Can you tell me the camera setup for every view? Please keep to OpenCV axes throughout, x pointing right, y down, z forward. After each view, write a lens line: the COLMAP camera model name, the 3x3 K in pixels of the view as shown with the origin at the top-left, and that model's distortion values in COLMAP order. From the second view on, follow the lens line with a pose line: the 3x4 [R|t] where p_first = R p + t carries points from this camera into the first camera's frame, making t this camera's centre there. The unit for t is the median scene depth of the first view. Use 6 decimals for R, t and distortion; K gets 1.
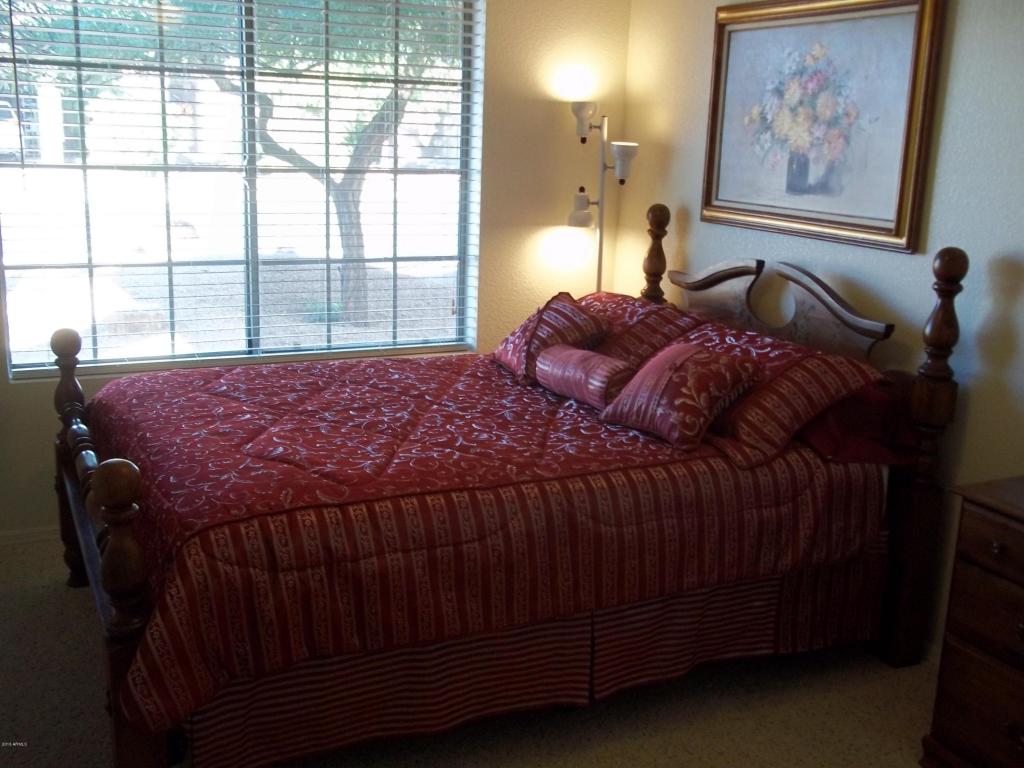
lens RADIAL K [[1087.1, 0, 516.3], [0, 1087.1, 384.6], [0, 0, 1]] dist [0.001050, -0.022541]
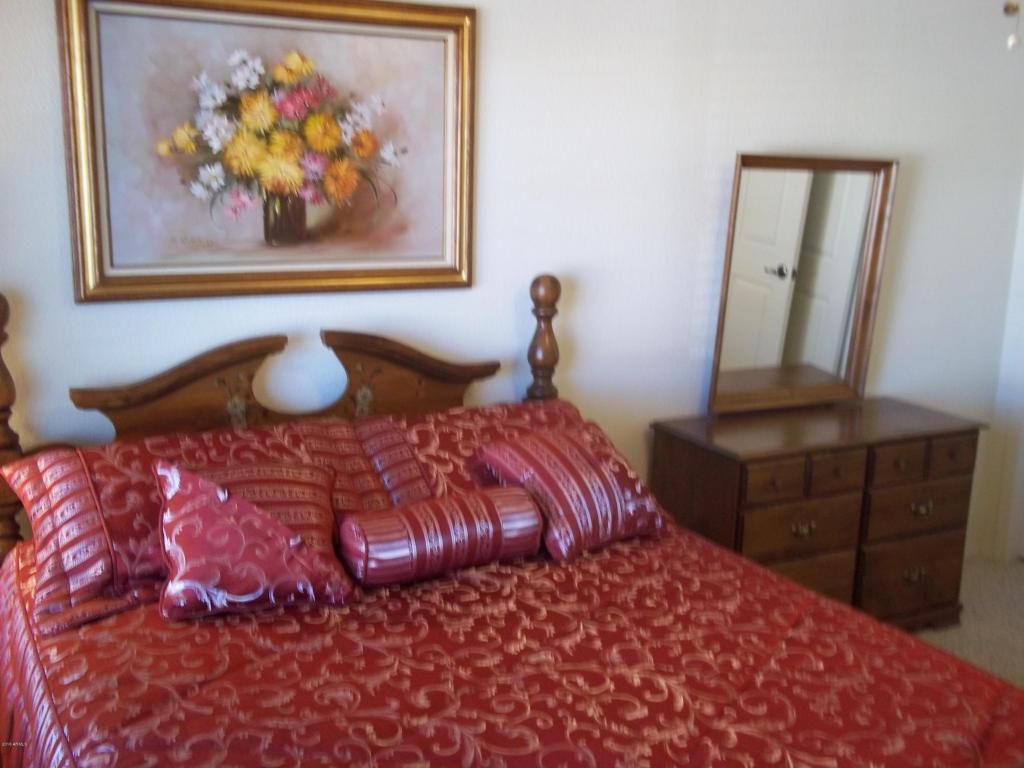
lens RADIAL K [[1087.1, 0, 516.3], [0, 1087.1, 384.6], [0, 0, 1]] dist [0.001050, -0.022541]
pose [[-0.043774, -0.217845, 0.975001, -0.539555], [0.213436, 0.951365, 0.222147, -0.221602], [-0.975976, 0.217825, 0.004851, 0.873105]]
